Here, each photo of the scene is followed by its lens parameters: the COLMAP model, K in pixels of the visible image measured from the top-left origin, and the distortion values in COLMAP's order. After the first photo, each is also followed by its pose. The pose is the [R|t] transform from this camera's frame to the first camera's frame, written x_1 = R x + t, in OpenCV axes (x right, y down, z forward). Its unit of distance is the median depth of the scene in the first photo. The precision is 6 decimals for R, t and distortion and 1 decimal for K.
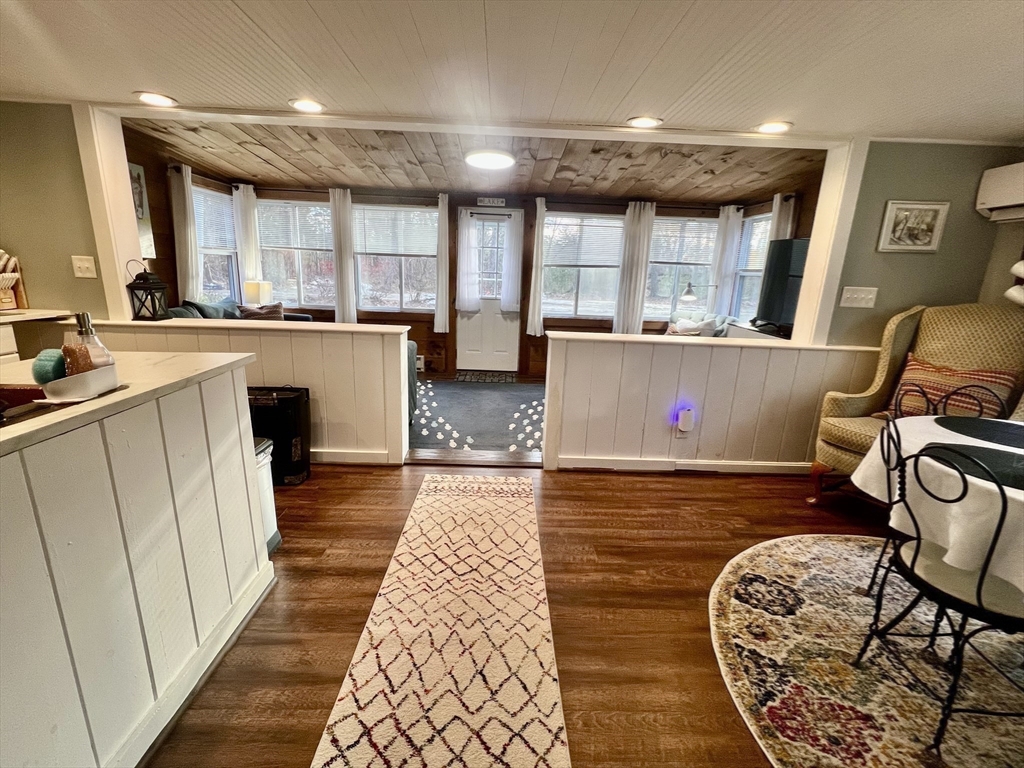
lens RADIAL K [[460.2, 0, 509.4], [0, 460.2, 387.2], [0, 0, 1]] dist [0.000508, -0.000195]
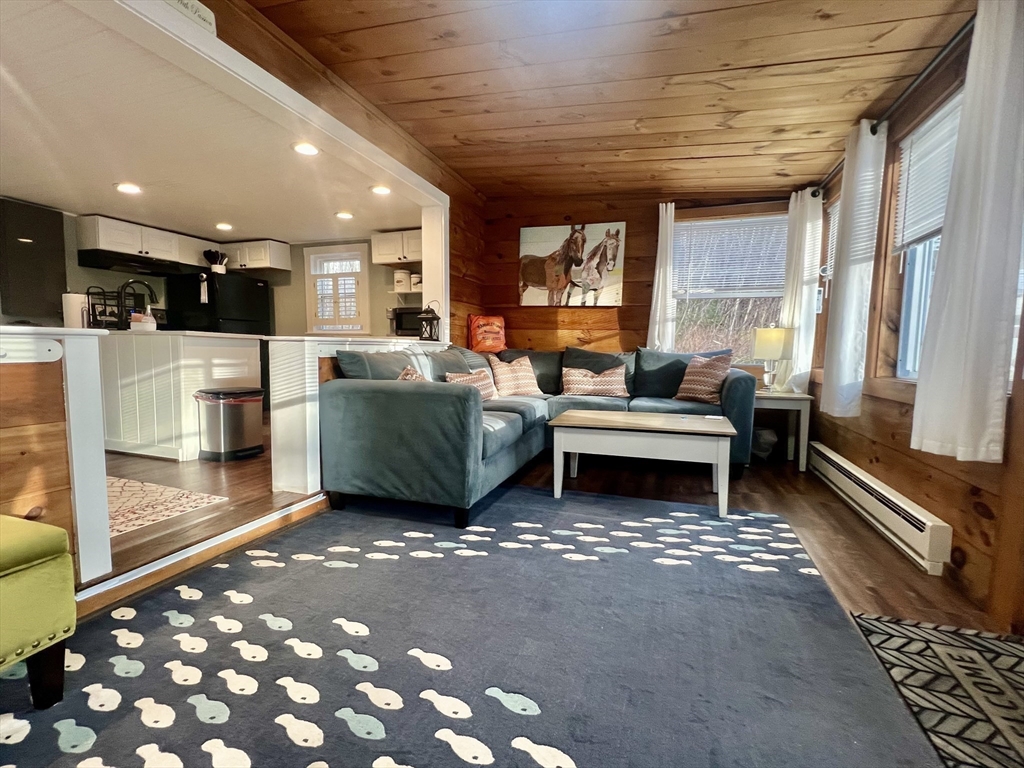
lens RADIAL K [[460.2, 0, 509.4], [0, 460.2, 387.6], [0, 0, 1]] dist [0.000508, -0.000195]
pose [[-0.353386, 0.038110, -0.934701, 0.456920], [-0.254879, 0.957446, 0.135400, -0.276742], [0.900086, 0.286084, -0.328635, 1.796148]]
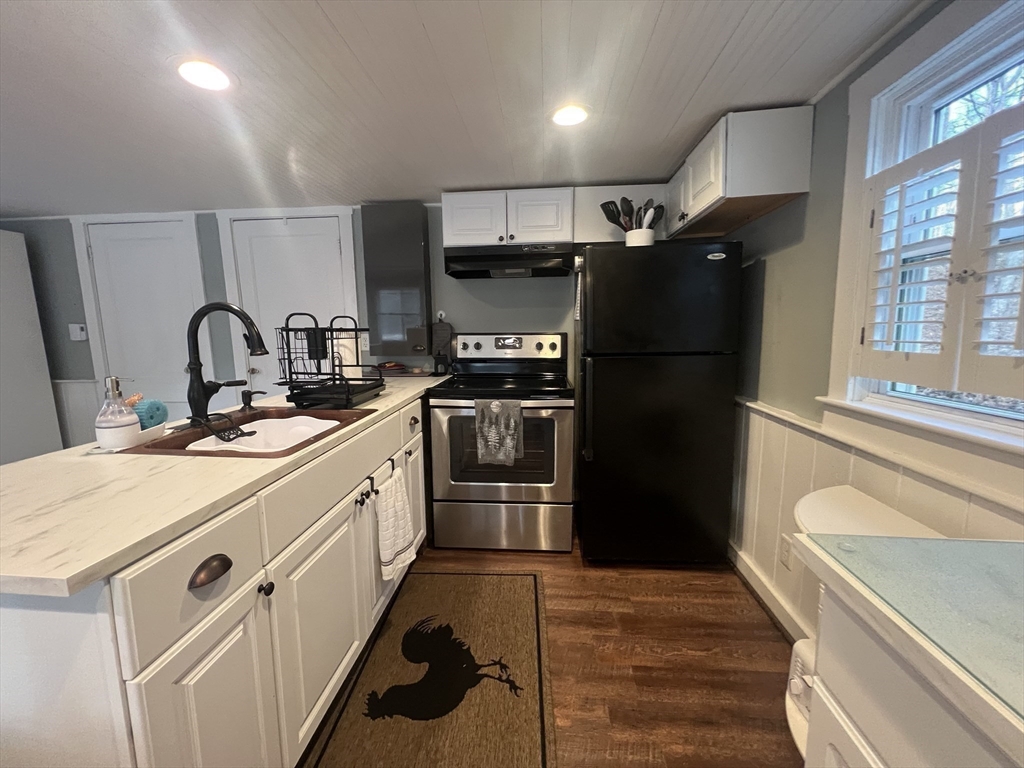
lens RADIAL K [[409.4, 0, 511.4], [0, 409.4, 387.7], [0, 0, 1]] dist [-0.001720, 0.000207]
pose [[-0.993141, -0.044847, 0.107983, -0.828175], [-0.000446, 0.924964, 0.380054, -0.213694], [-0.116925, 0.377399, -0.918640, 0.748377]]
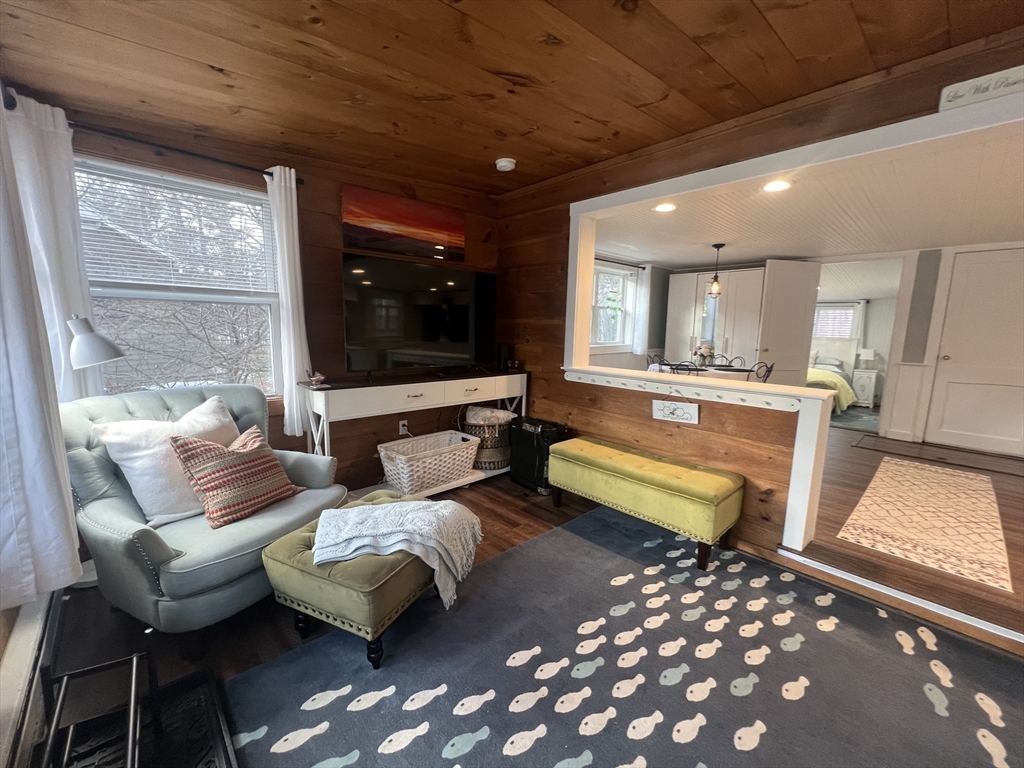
lens RADIAL K [[409.4, 0, 509.9], [0, 409.4, 388.0], [0, 0, 1]] dist [-0.001720, 0.000207]
pose [[-0.664400, -0.164084, 0.729143, -0.070881], [0.139670, 0.931155, 0.336813, -0.489997], [-0.734210, 0.325618, -0.595742, 2.002713]]
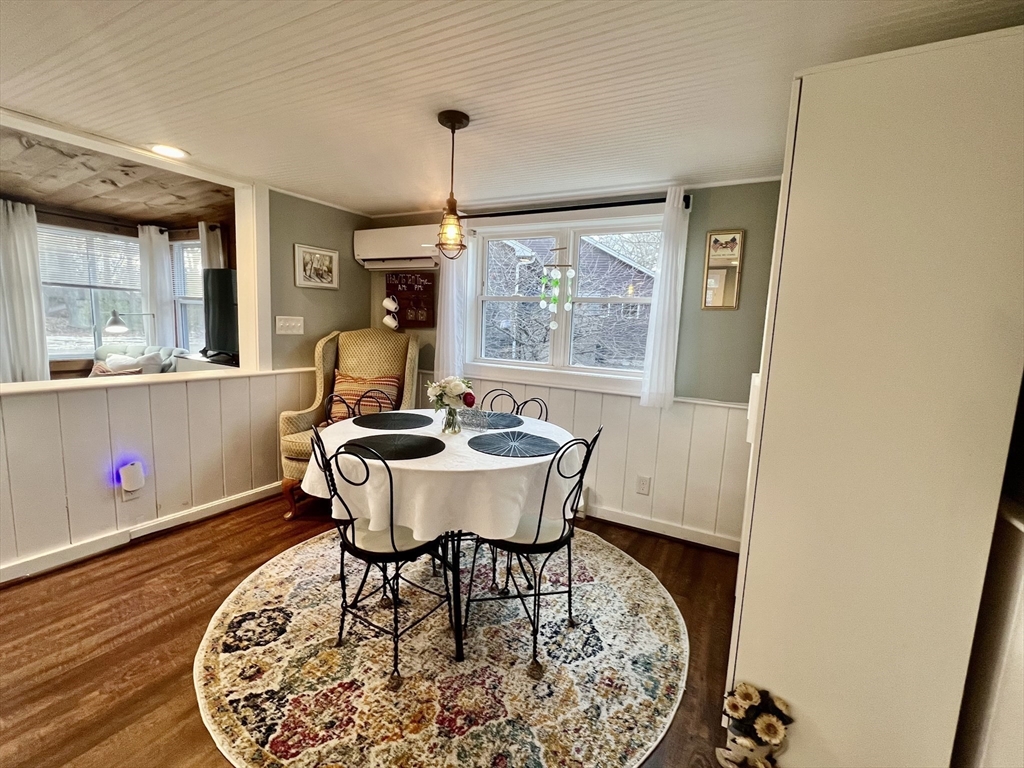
lens RADIAL K [[460.2, 0, 509.3], [0, 460.2, 388.1], [0, 0, 1]] dist [0.000508, -0.000195]
pose [[0.499629, -0.136108, 0.855480, 0.040579], [0.183866, 0.981739, 0.048812, -0.000730], [-0.846501, 0.132906, 0.515531, -0.019776]]
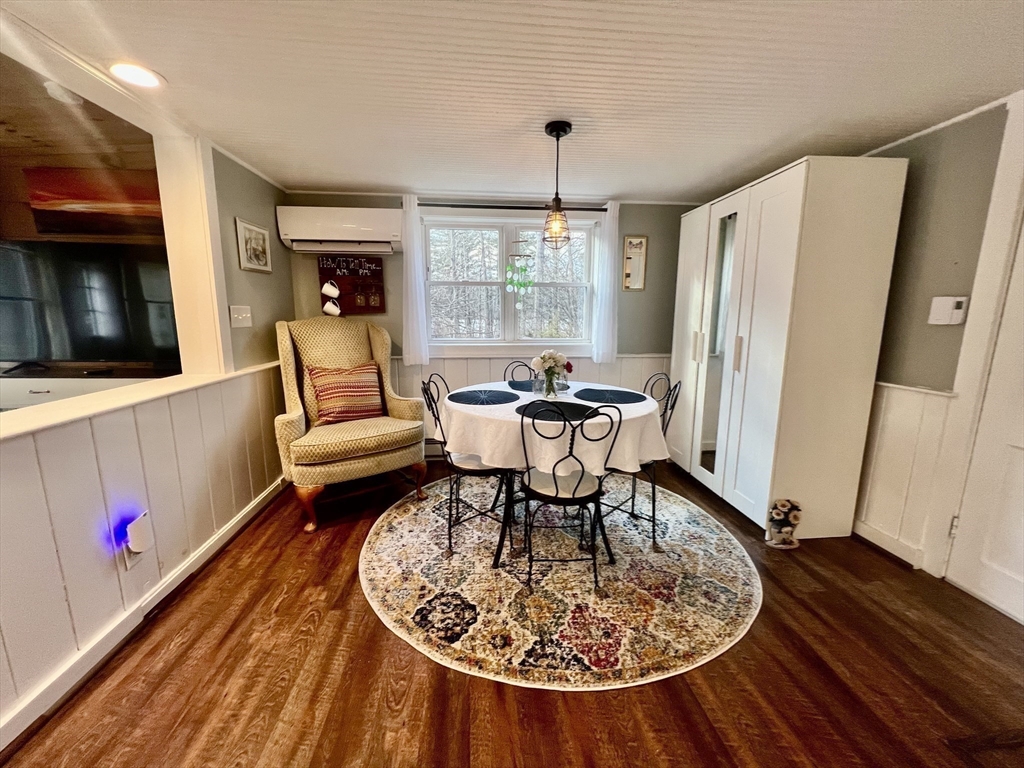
lens RADIAL K [[409.4, 0, 510.9], [0, 409.4, 387.7], [0, 0, 1]] dist [-0.001720, 0.000207]
pose [[-0.072301, -0.218469, 0.973162, -0.138375], [0.231767, 0.945326, 0.229439, -0.126081], [-0.970081, 0.242136, -0.017715, 0.530280]]
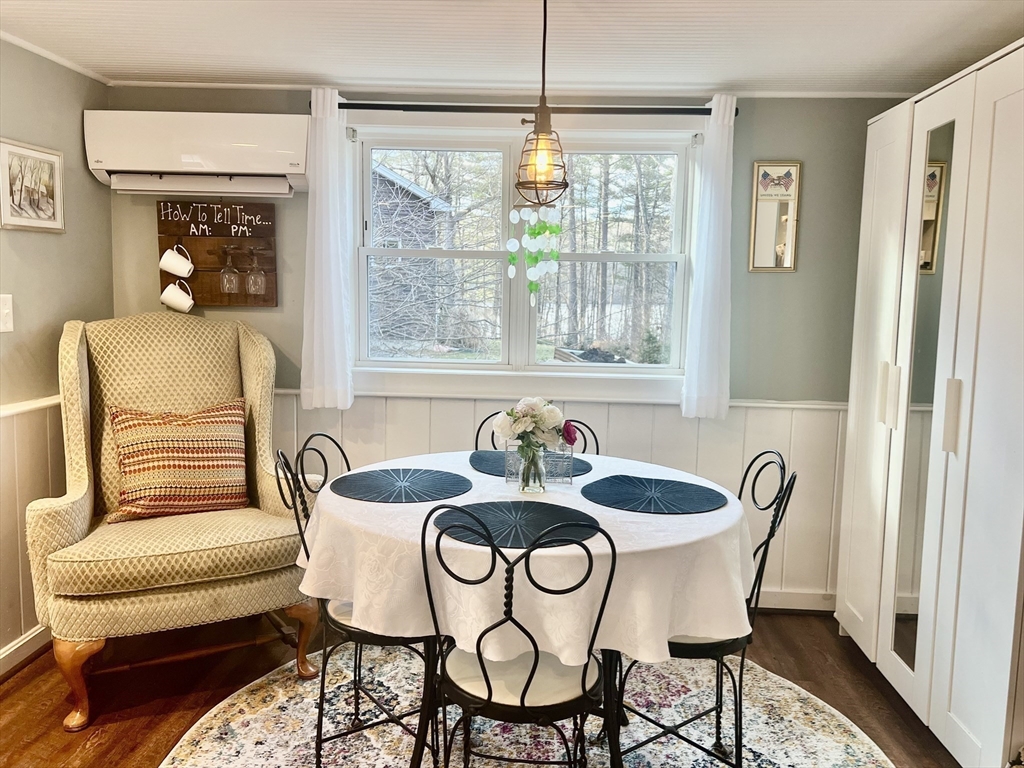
lens RADIAL K [[830.2, 0, 517.6], [0, 830.2, 388.0], [0, 0, 1]] dist [0.040152, -0.033660]
pose [[0.056898, -0.155711, 0.986163, -0.155484], [0.218722, 0.965712, 0.139863, -0.121740], [-0.974127, 0.207738, 0.089004, 0.370515]]
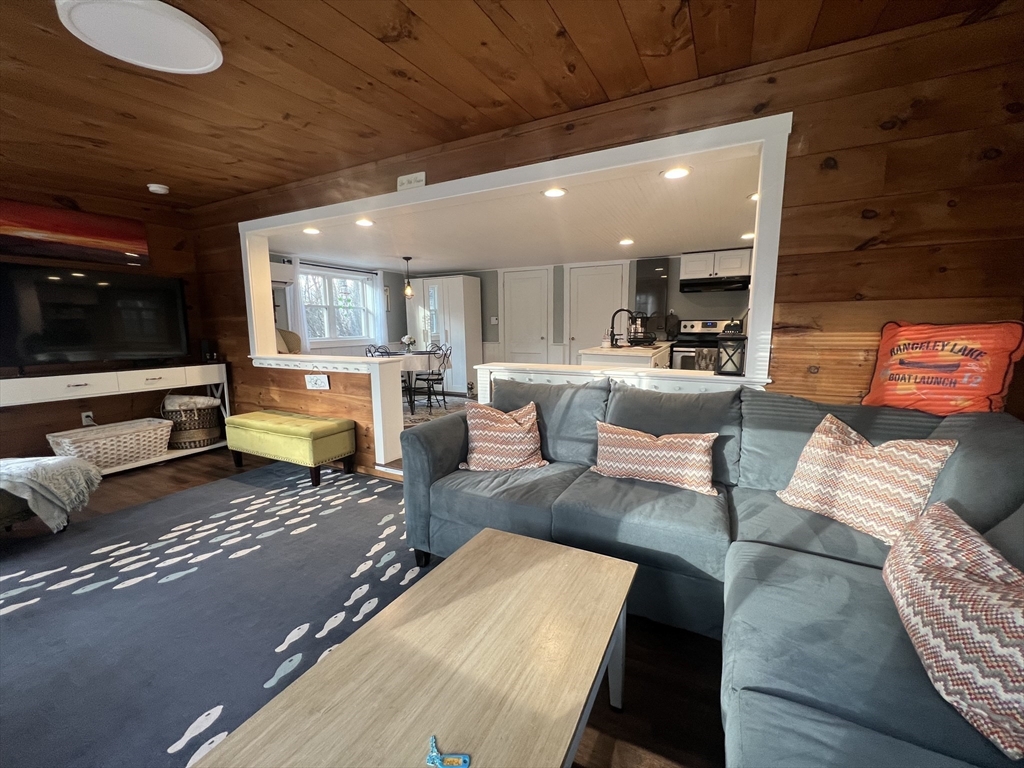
lens RADIAL K [[409.4, 0, 510.4], [0, 409.4, 387.2], [0, 0, 1]] dist [-0.001720, 0.000207]
pose [[-0.879722, -0.102679, 0.464269, -0.813011], [0.089170, 0.923457, 0.373198, -0.480238], [-0.467052, 0.369709, -0.803230, 1.933463]]
